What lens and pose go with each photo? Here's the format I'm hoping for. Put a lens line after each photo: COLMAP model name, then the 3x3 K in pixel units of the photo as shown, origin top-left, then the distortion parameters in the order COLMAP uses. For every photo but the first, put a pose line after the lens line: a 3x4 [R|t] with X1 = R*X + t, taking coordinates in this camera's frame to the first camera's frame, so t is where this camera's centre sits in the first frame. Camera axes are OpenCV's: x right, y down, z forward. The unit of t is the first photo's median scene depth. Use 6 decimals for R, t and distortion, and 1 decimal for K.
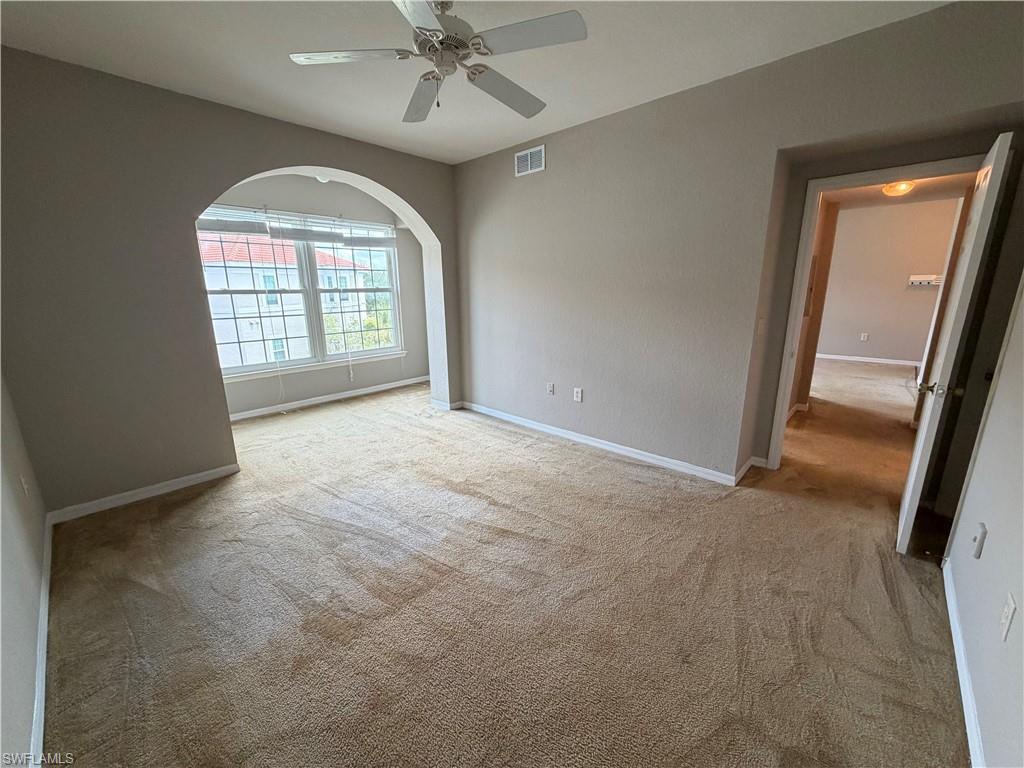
lens RADIAL K [[410.4, 0, 508.8], [0, 410.4, 384.3], [0, 0, 1]] dist [0.001398, -0.000135]
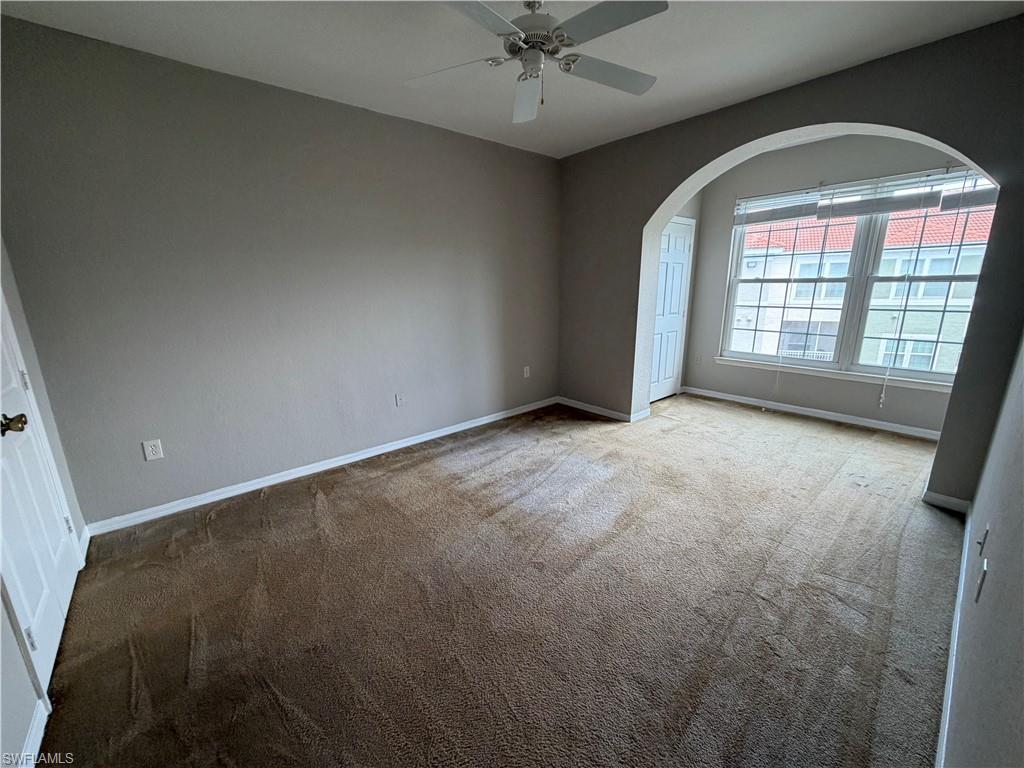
lens RADIAL K [[410.4, 0, 506.7], [0, 410.4, 381.7], [0, 0, 1]] dist [0.001398, -0.000135]
pose [[-0.109651, 0.243619, -0.963653, 0.393238], [-0.211252, 0.941637, 0.262091, -0.108732], [0.971262, 0.232312, -0.051787, 0.440931]]
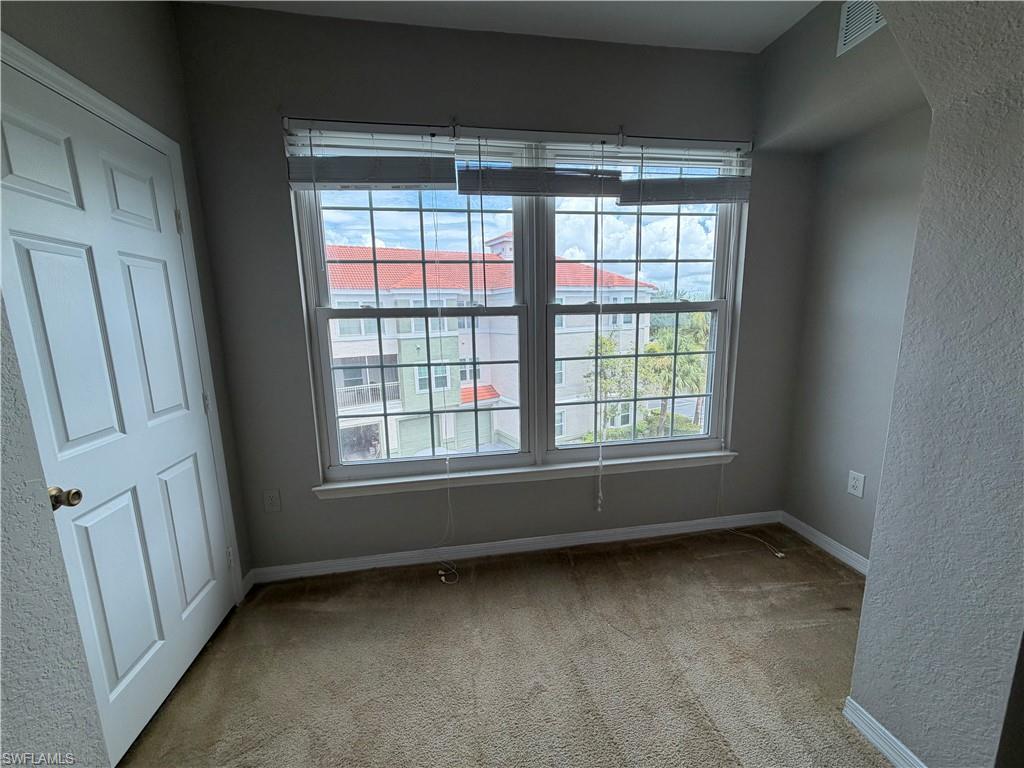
lens RADIAL K [[410.4, 0, 512.8], [0, 410.4, 387.3], [0, 0, 1]] dist [0.001398, -0.000135]
pose [[0.797358, 0.102343, -0.594766, -0.227807], [-0.129039, 0.991637, -0.002359, -0.139958], [0.589551, 0.078629, 0.803895, 0.637166]]
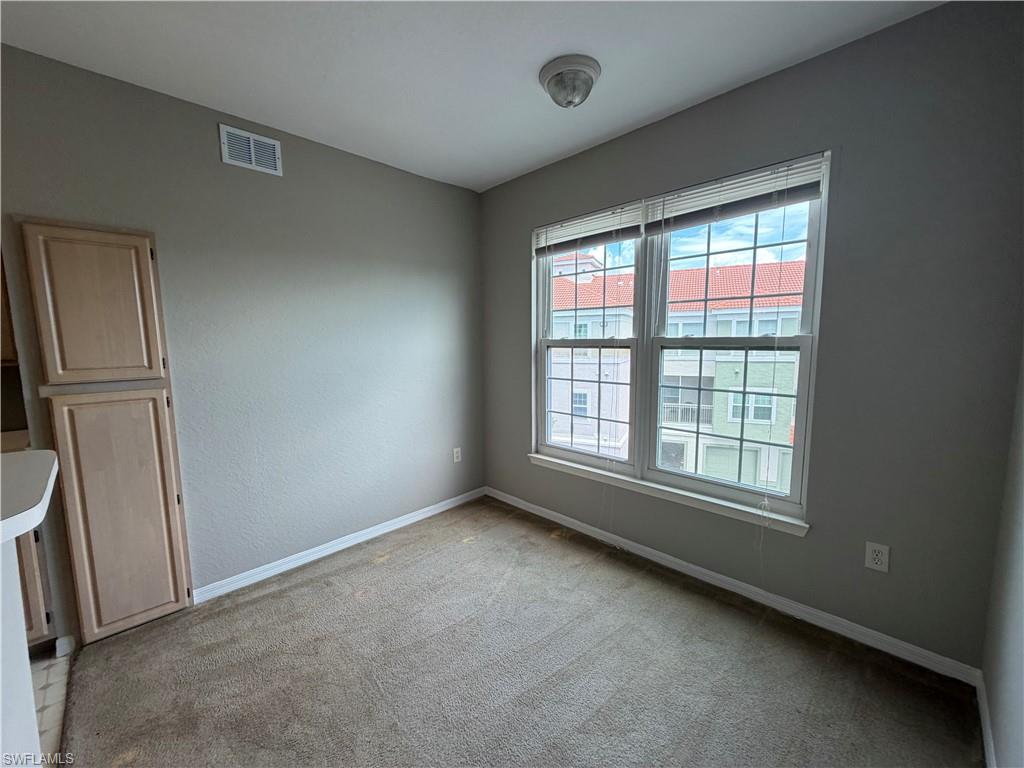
lens RADIAL K [[410.4, 0, 512.0], [0, 410.4, 388.0], [0, 0, 1]] dist [0.001398, -0.000135]
pose [[-0.039314, 0.130226, -0.990705, 0.050438], [-0.227430, 0.964282, 0.135778, -0.206137], [0.973000, 0.230654, -0.008293, 0.861835]]
